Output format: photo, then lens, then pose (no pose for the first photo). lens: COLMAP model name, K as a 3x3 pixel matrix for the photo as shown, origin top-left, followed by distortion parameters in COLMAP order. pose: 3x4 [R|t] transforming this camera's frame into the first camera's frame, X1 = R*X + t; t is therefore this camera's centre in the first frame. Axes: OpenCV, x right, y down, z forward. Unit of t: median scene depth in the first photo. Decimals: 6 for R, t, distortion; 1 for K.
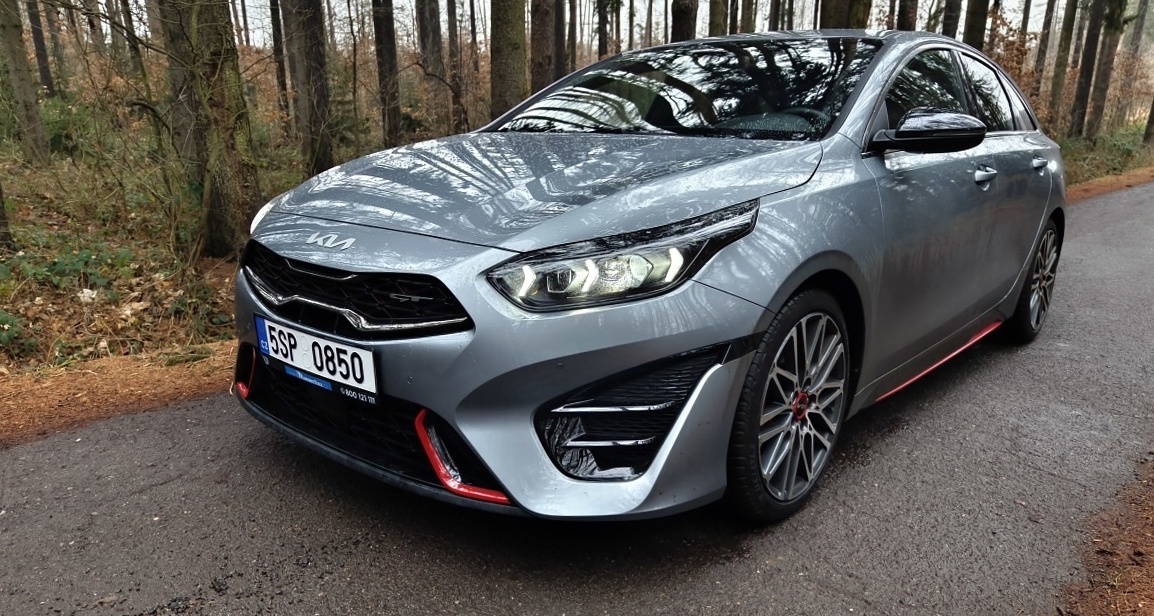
lens RADIAL K [[750.4, 0, 578.2], [0, 750.4, 305.9], [0, 0, 1]] dist [0.006681, 0.000264]
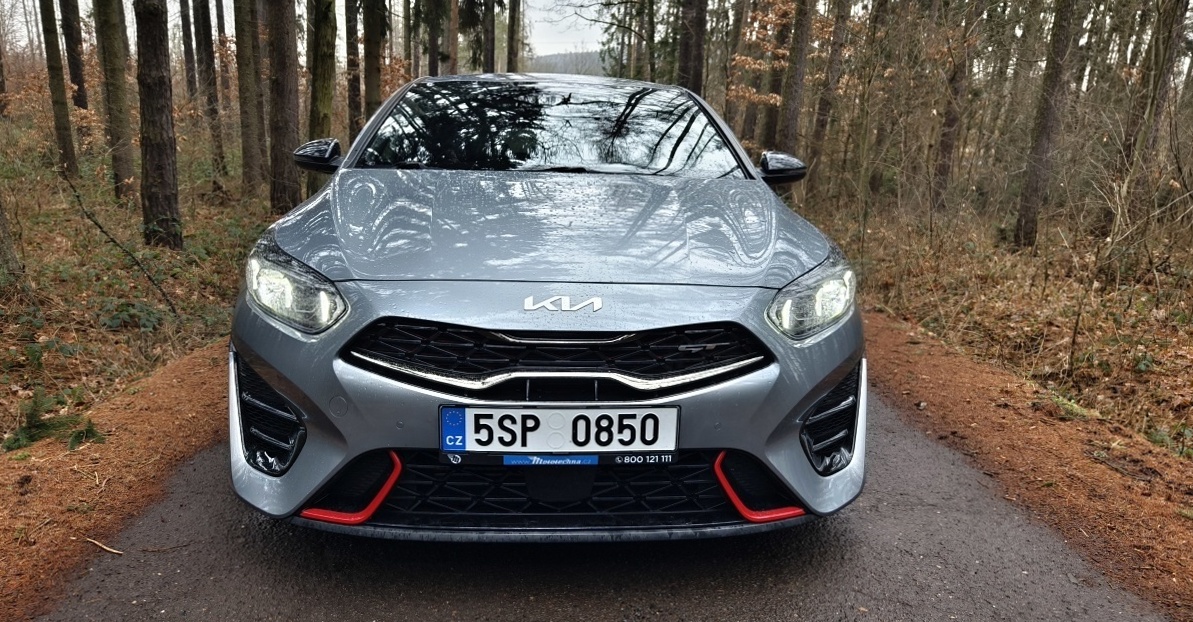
lens RADIAL K [[778.6, 0, 594.6], [0, 778.6, 310.5], [0, 0, 1]] dist [0.008959, 0.000748]
pose [[0.743518, -0.122353, 0.657428, -0.957162], [0.140050, 0.989808, 0.025823, -0.100775], [-0.653887, 0.072873, 0.753075, 0.278128]]
